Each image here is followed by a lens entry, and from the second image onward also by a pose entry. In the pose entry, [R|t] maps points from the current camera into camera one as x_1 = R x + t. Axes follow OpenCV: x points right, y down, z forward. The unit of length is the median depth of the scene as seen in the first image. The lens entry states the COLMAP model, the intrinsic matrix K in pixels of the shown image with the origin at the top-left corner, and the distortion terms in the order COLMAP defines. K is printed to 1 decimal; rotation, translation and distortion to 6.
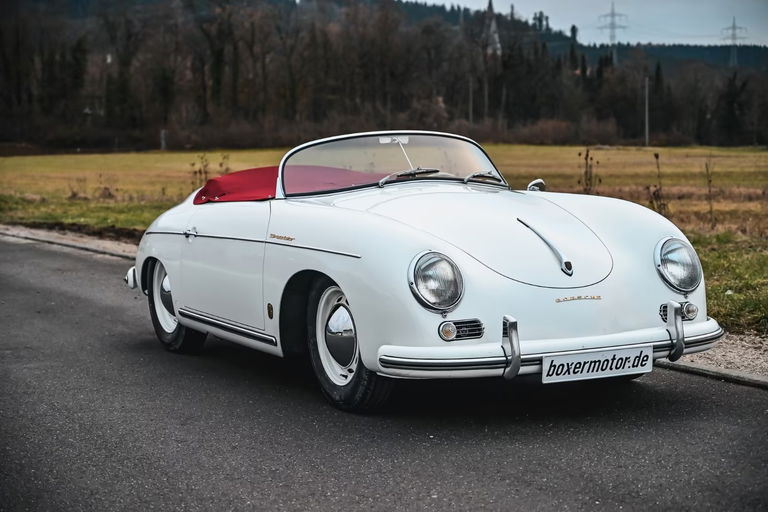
lens RADIAL K [[1597.1, 0, 388.5], [0, 1597.1, 256.0], [0, 0, 1]] dist [0.021705, 0.000000]
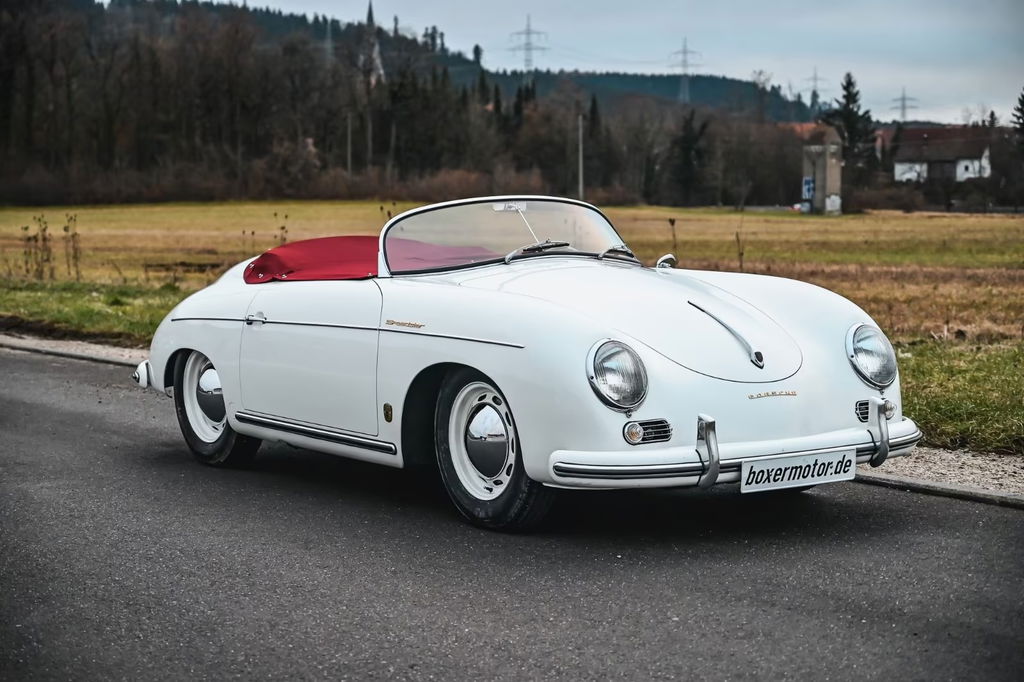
lens RADIAL K [[2129.5, 0, 509.7], [0, 2129.5, 341.4], [0, 0, 1]] dist [0.021705, 0.000000]
pose [[0.991215, -0.001951, 0.132244, -0.165212], [0.002497, 0.999989, -0.003965, 0.002081], [-0.132235, 0.004261, 0.991209, -0.111954]]
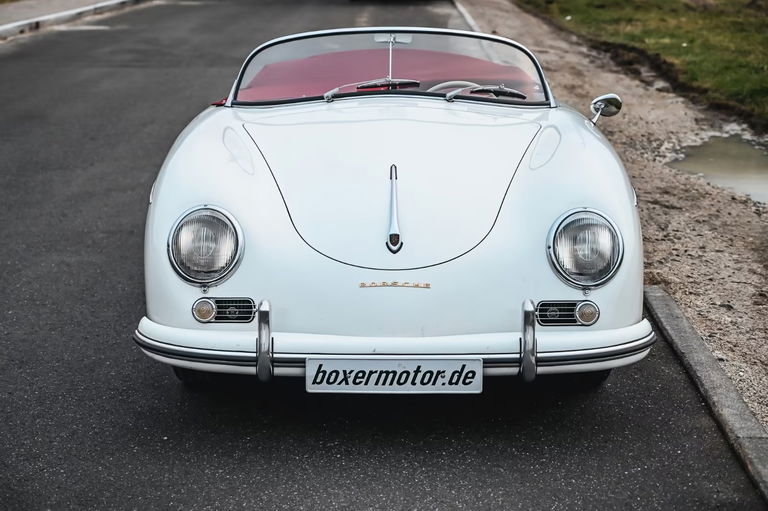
lens RADIAL K [[1597.1, 0, 376.3], [0, 1597.1, 257.4], [0, 0, 1]] dist [0.021705, 0.000000]
pose [[0.883616, 0.116964, -0.453368, 0.435085], [-0.057736, 0.988124, 0.142399, -0.090078], [0.464639, -0.099650, 0.879875, 0.313562]]
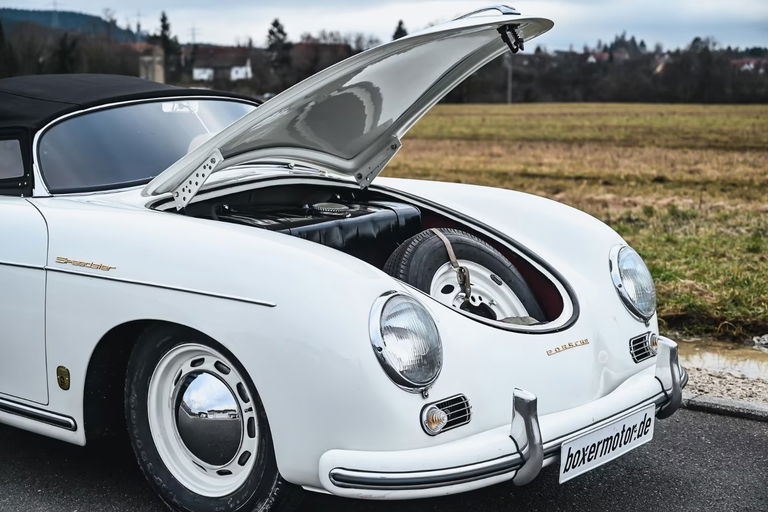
lens RADIAL K [[1291.6, 0, 387.9], [0, 1291.6, 259.6], [0, 0, 1]] dist [0.026197, 0.000000]
pose [[0.916006, -0.039800, 0.399186, -0.167902], [0.016336, 0.997942, 0.062011, -0.045023], [-0.400833, -0.050281, 0.914770, 0.497309]]
